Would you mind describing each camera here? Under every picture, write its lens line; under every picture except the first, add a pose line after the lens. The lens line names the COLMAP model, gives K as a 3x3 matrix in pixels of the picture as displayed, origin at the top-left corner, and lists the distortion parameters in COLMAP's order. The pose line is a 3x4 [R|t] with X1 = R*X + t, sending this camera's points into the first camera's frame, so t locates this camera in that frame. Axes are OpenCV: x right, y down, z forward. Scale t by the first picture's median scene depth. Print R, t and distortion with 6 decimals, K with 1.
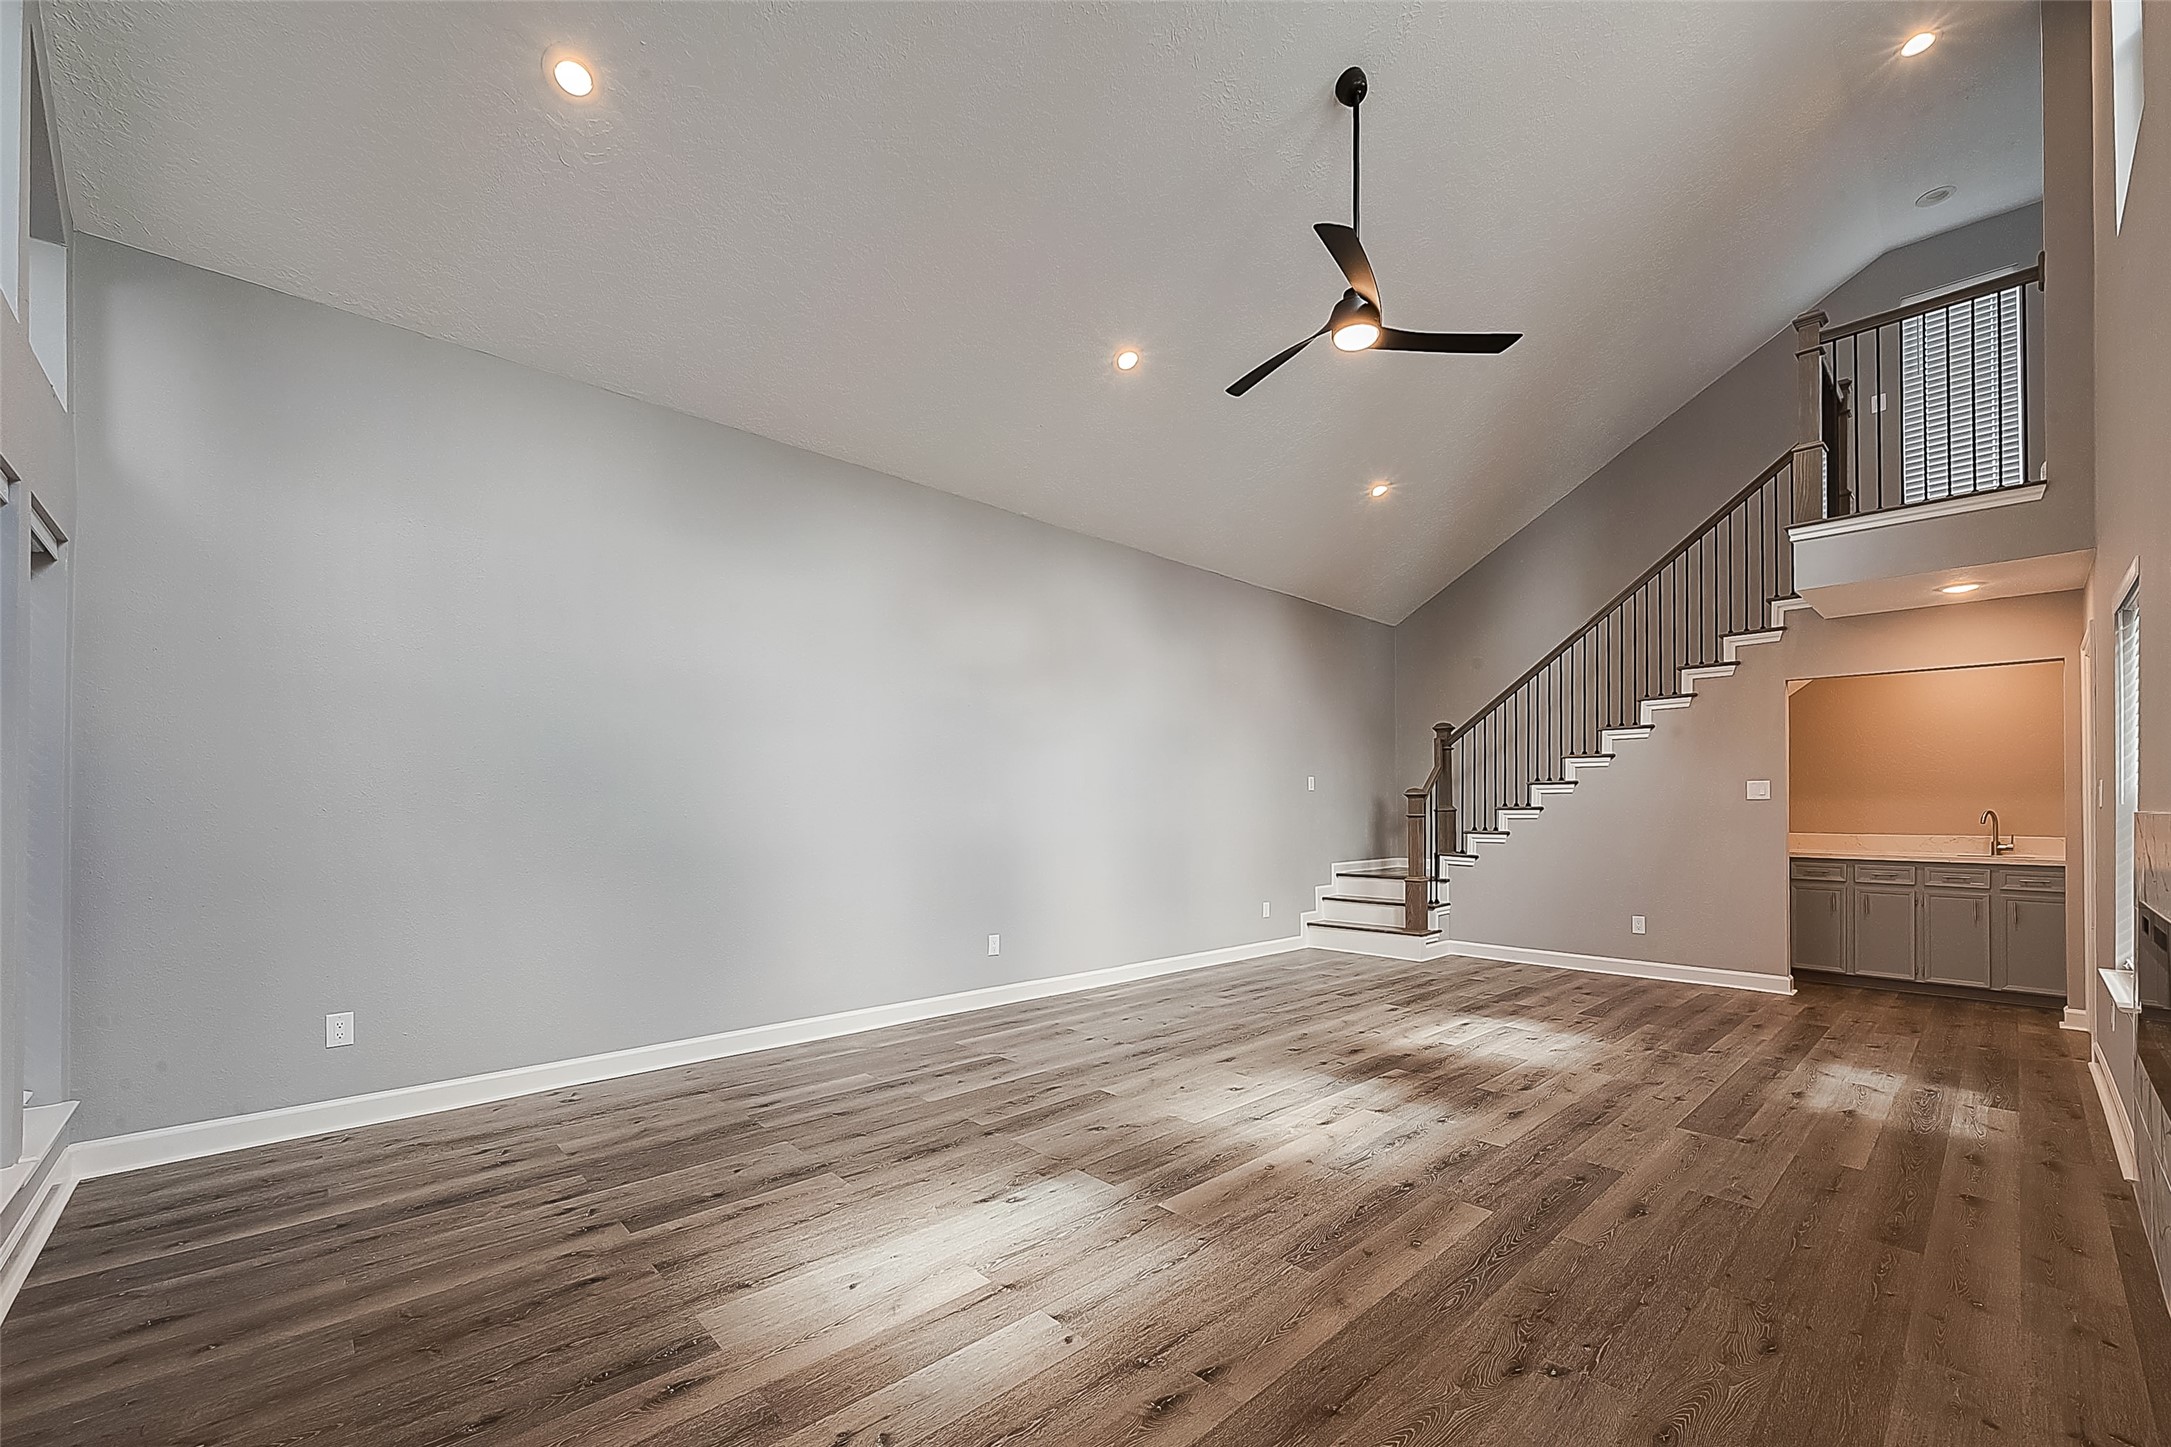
lens RADIAL K [[866.5, 0, 1091.0], [0, 866.5, 802.4], [0, 0, 1]] dist [-0.001529, -0.000212]
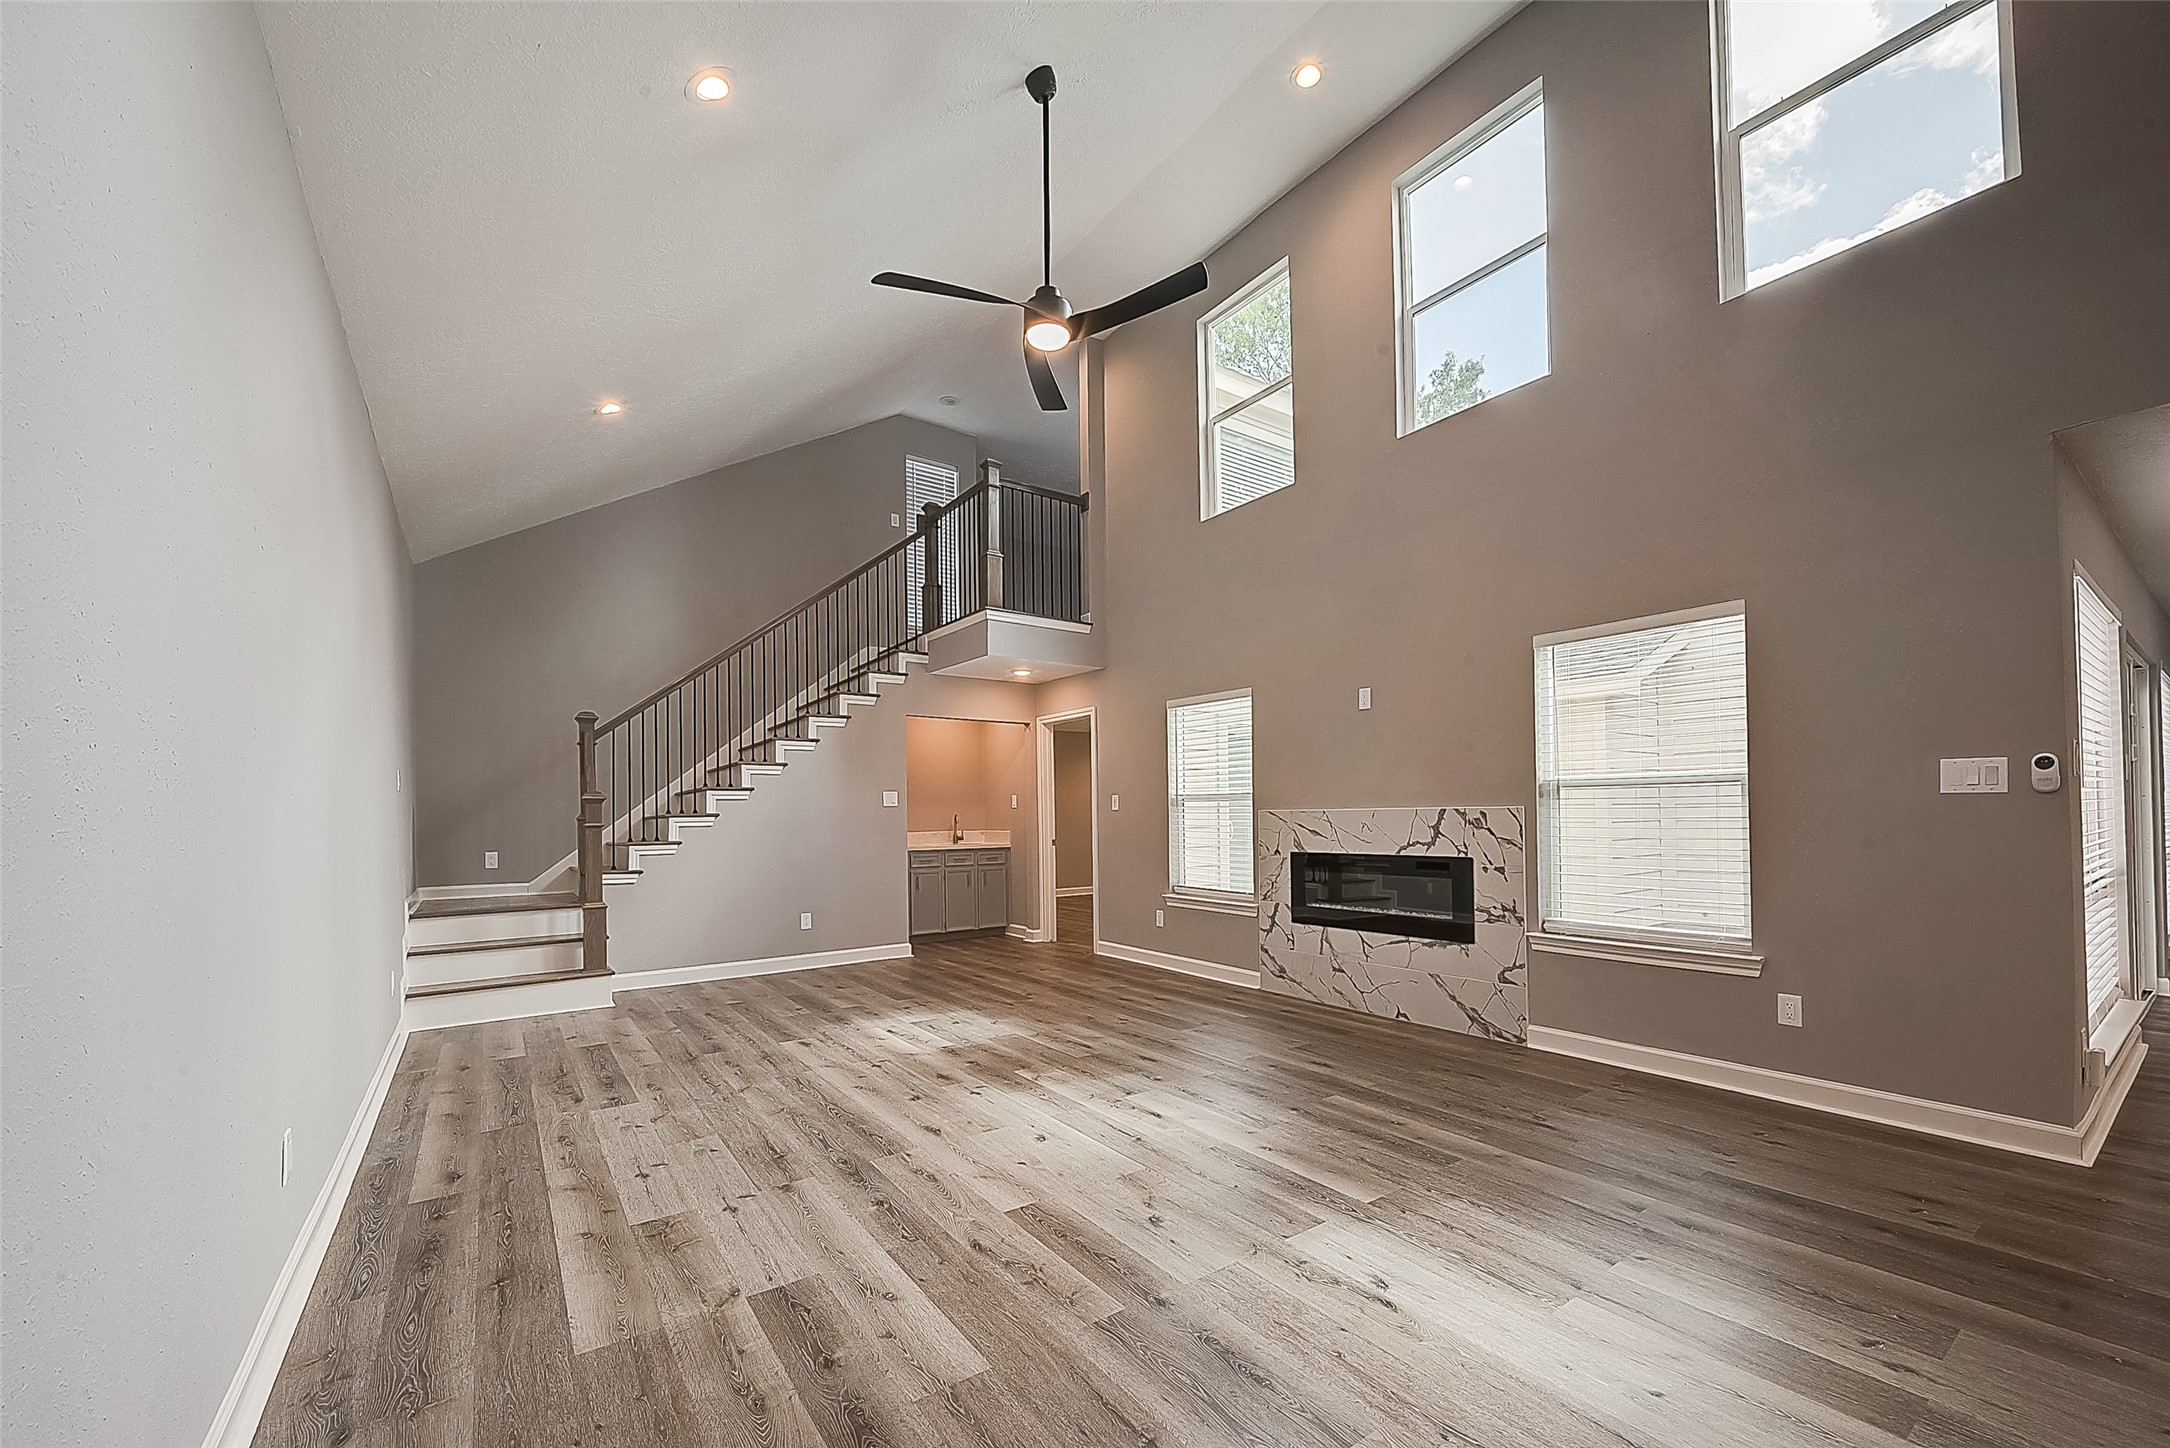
lens RADIAL K [[859.4, 0, 1102.0], [0, 859.4, 800.6], [0, 0, 1]] dist [0.006311, -0.000212]
pose [[0.128762, 0.012040, 0.991602, -0.601034], [0.005258, 0.999904, -0.012824, 0.008158], [-0.991662, 0.006865, 0.128686, 0.741458]]
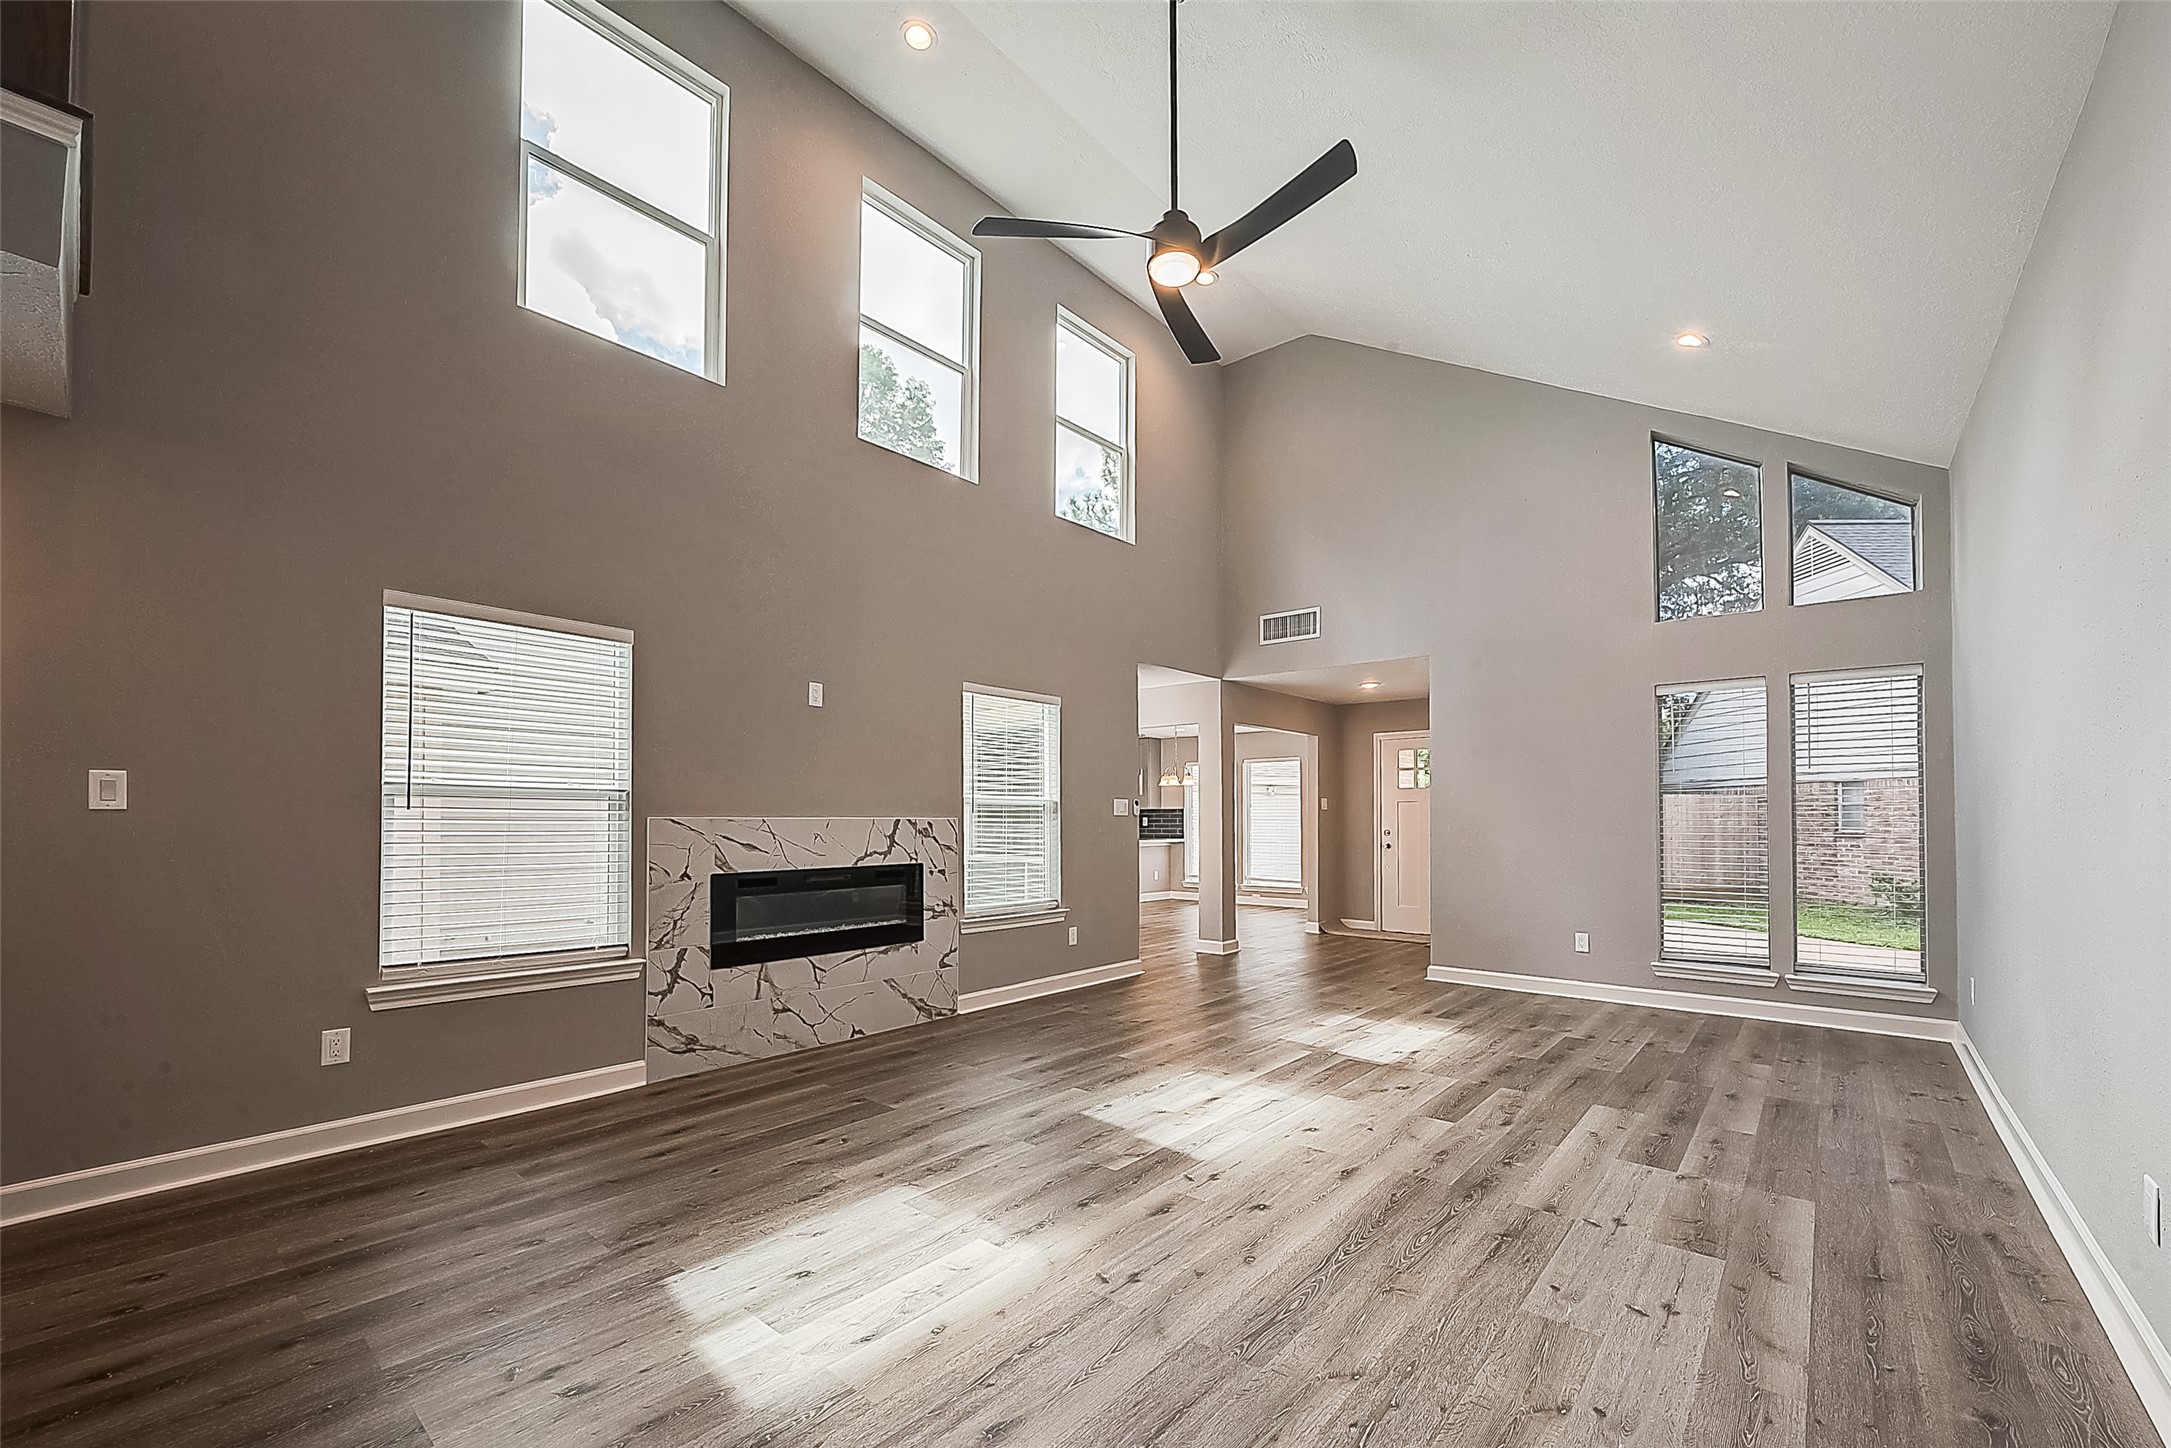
lens RADIAL K [[875.6, 0, 1101.7], [0, 875.6, 804.1], [0, 0, 1]] dist [-0.003099, -0.000231]
pose [[-0.992005, -0.003493, -0.126151, 0.441771], [0.000080, 0.999599, -0.028306, 0.020289], [0.126199, -0.028090, -0.991607, 1.675131]]
